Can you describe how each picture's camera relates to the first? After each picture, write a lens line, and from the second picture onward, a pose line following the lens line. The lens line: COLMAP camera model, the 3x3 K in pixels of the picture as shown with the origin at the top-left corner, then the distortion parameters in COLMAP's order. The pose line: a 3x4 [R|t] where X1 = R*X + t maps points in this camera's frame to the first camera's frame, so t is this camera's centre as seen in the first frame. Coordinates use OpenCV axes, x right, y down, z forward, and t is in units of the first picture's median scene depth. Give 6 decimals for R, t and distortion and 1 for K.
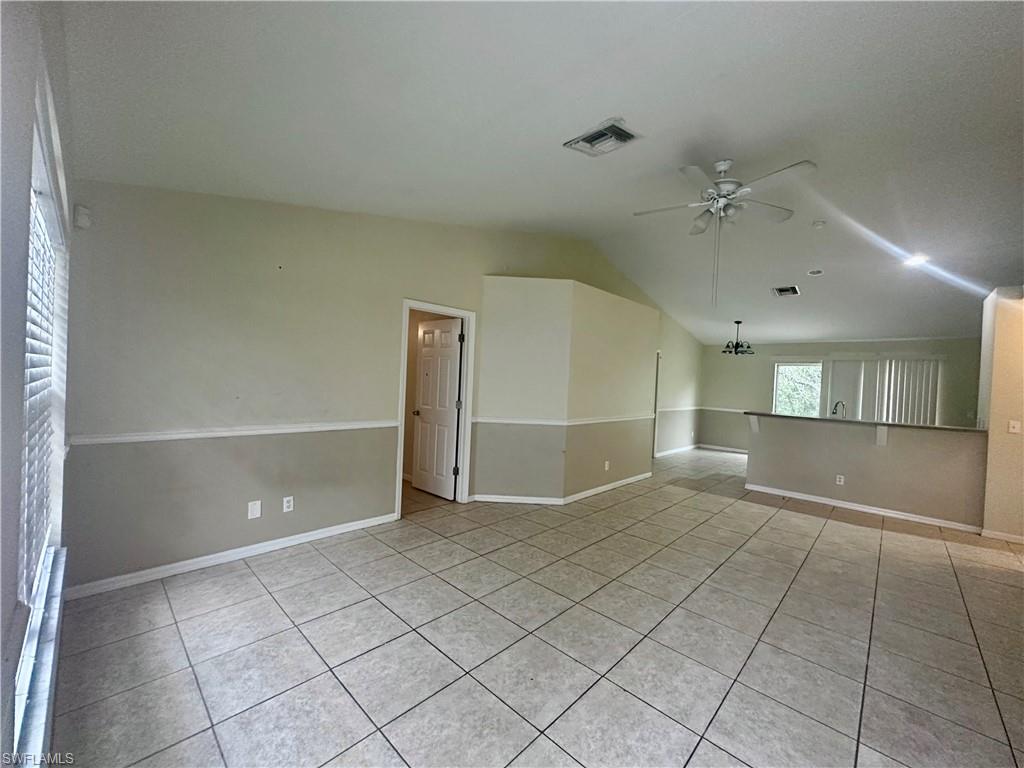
lens RADIAL K [[407.5, 0, 512.8], [0, 407.5, 389.5], [0, 0, 1]] dist [-0.002424, 0.000877]
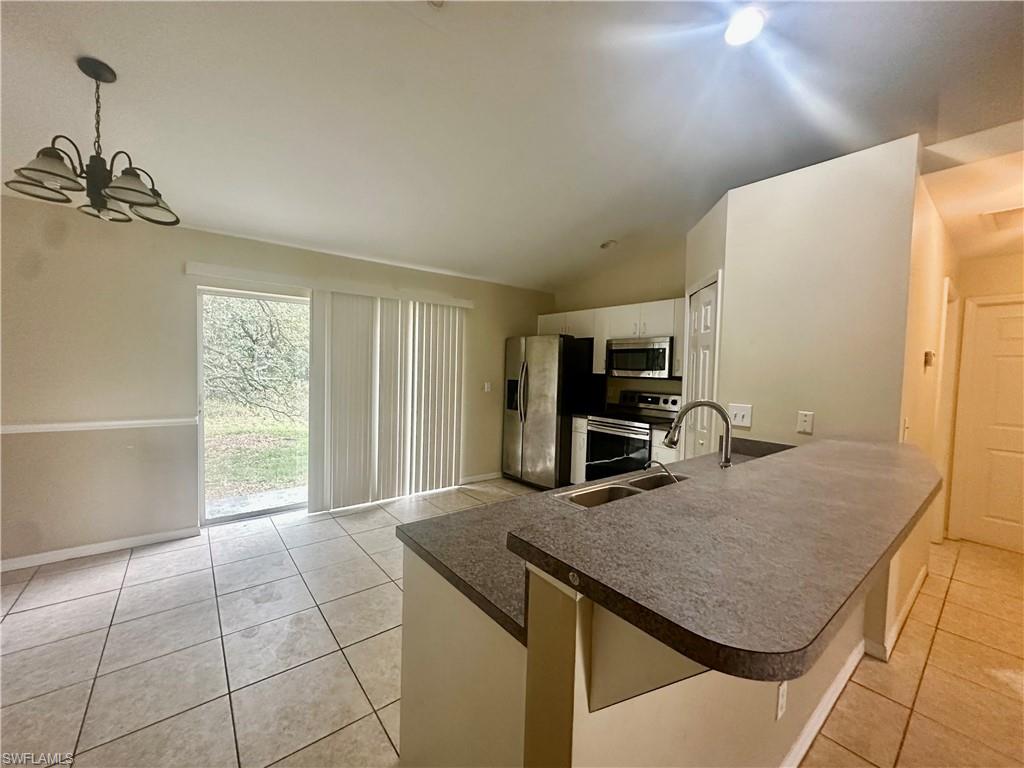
lens RADIAL K [[407.5, 0, 511.4], [0, 407.5, 385.4], [0, 0, 1]] dist [-0.002424, 0.000877]
pose [[0.137969, -0.088649, 0.986461, 0.342633], [0.005812, 0.996042, 0.088697, -0.004661], [-0.990420, -0.006504, 0.137938, 0.734852]]
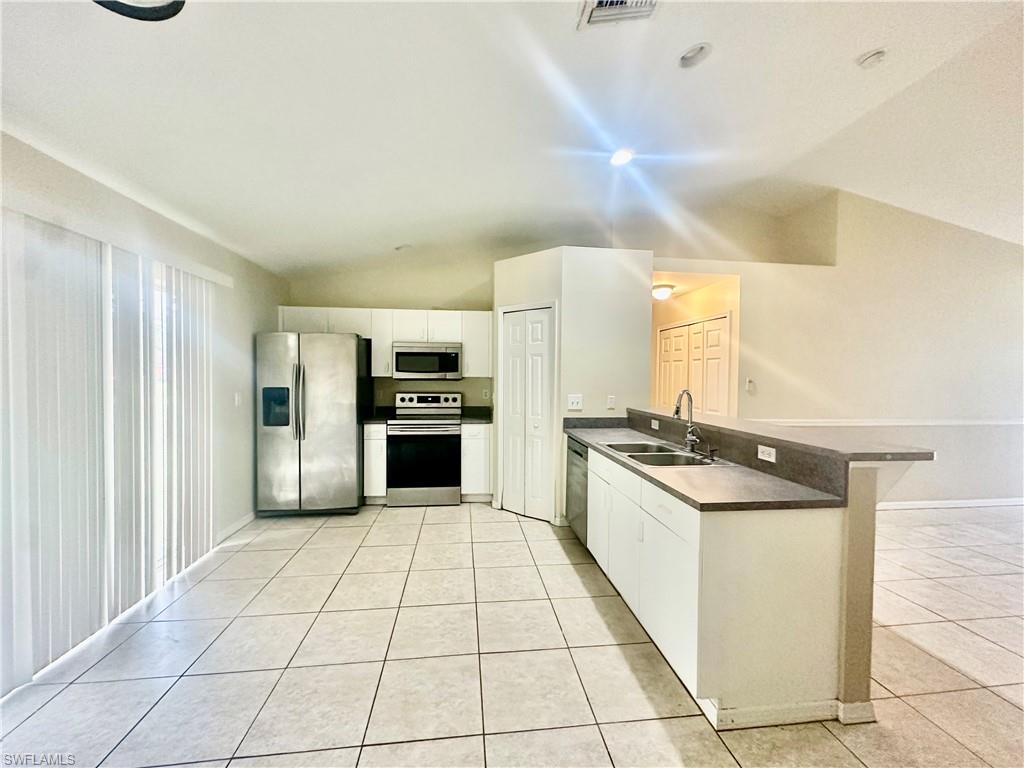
lens RADIAL K [[407.5, 0, 511.2], [0, 407.5, 384.6], [0, 0, 1]] dist [-0.002424, 0.000877]
pose [[-0.767016, -0.068858, 0.637922, 0.441339], [-0.030970, 0.997039, 0.070384, -0.002902], [-0.640880, 0.034229, -0.766878, 1.014996]]
